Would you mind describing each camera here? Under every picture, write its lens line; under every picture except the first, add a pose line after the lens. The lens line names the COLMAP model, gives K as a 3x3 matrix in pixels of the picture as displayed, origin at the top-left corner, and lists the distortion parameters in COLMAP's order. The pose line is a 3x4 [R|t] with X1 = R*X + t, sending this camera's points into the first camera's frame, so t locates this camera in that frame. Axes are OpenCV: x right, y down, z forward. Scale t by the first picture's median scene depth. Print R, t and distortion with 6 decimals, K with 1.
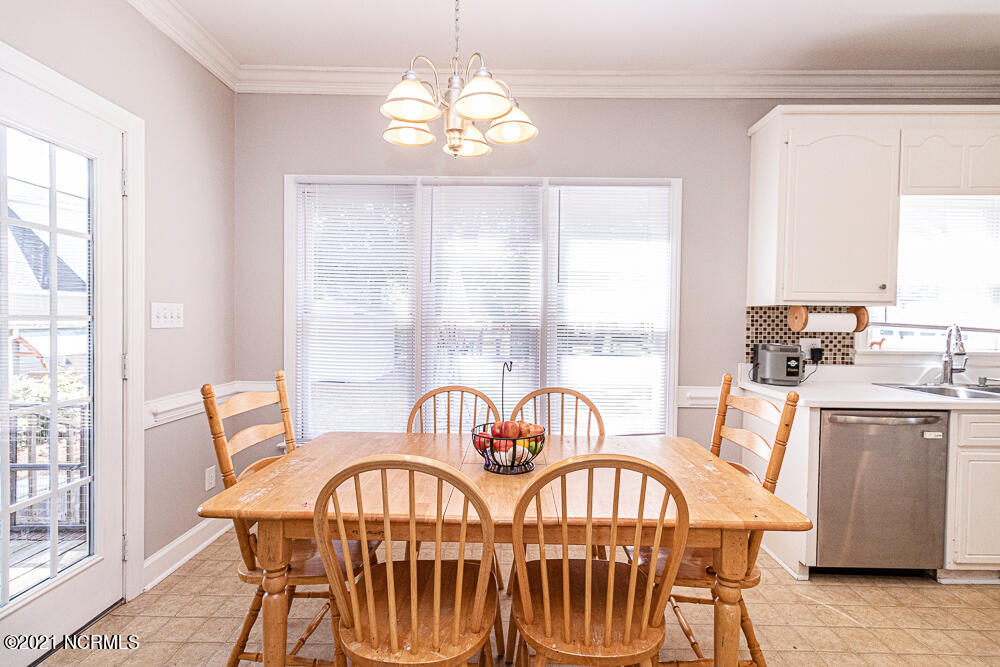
lens RADIAL K [[462.4, 0, 500.0], [0, 462.4, 335.2], [0, 0, 1]] dist [0.003430, 0.000010]
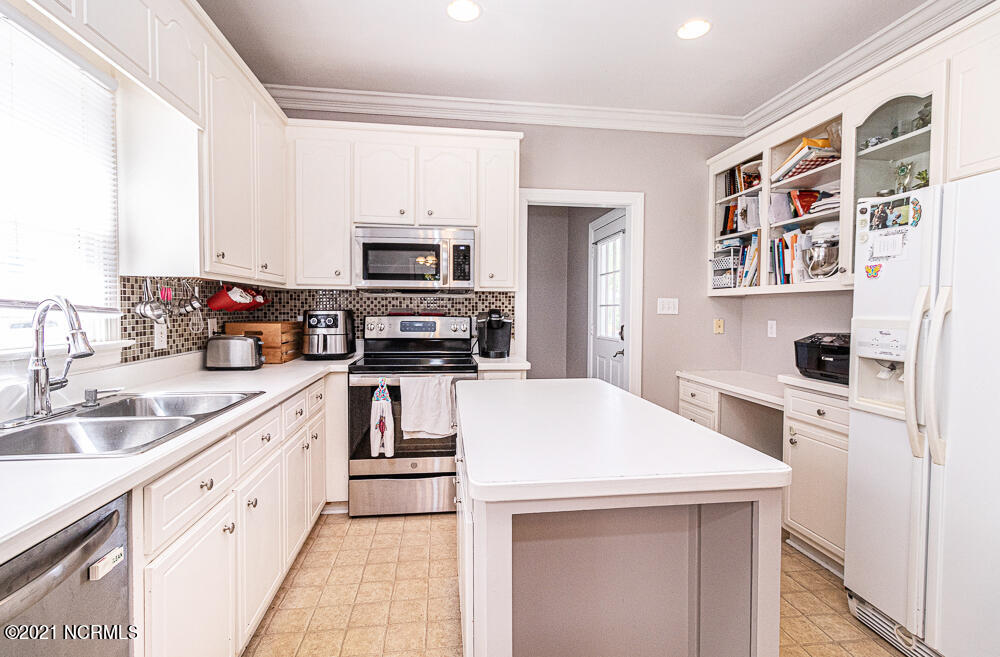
lens RADIAL K [[462.4, 0, 500.9], [0, 462.4, 324.8], [0, 0, 1]] dist [0.003430, 0.000010]
pose [[-0.142689, -0.041988, 0.988876, 0.397036], [0.026833, 0.998568, 0.046272, -0.003549], [-0.989404, 0.033137, -0.141358, 0.572674]]
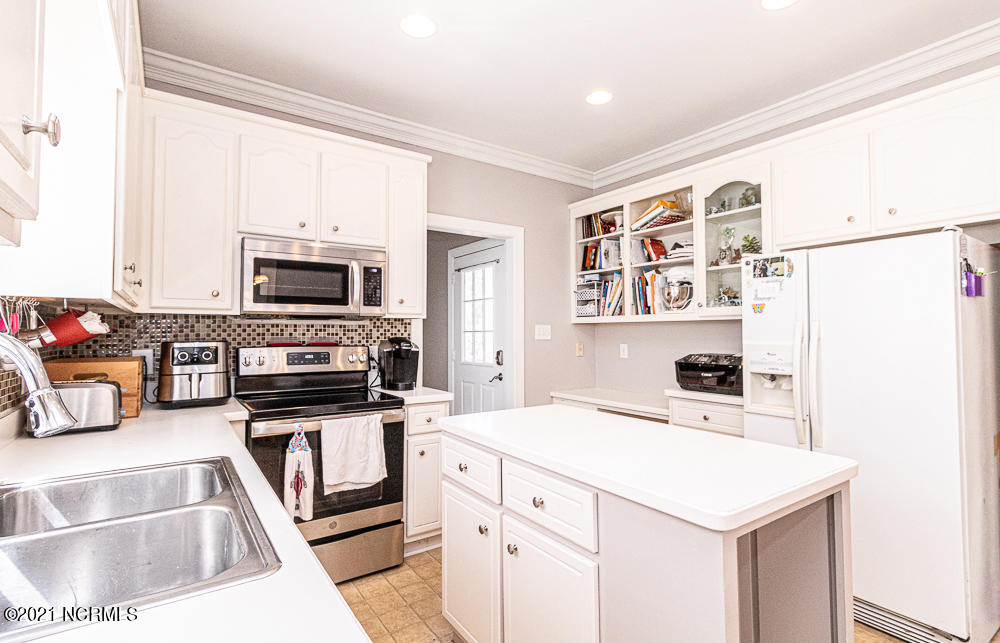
lens RADIAL K [[468.7, 0, 497.8], [0, 468.7, 319.3], [0, 0, 1]] dist [0.001282, -0.001199]
pose [[-0.577178, 0.016205, 0.816457, 0.526202], [0.024557, 0.999695, -0.002482, -0.022794], [-0.816249, 0.018617, -0.577400, 0.868115]]
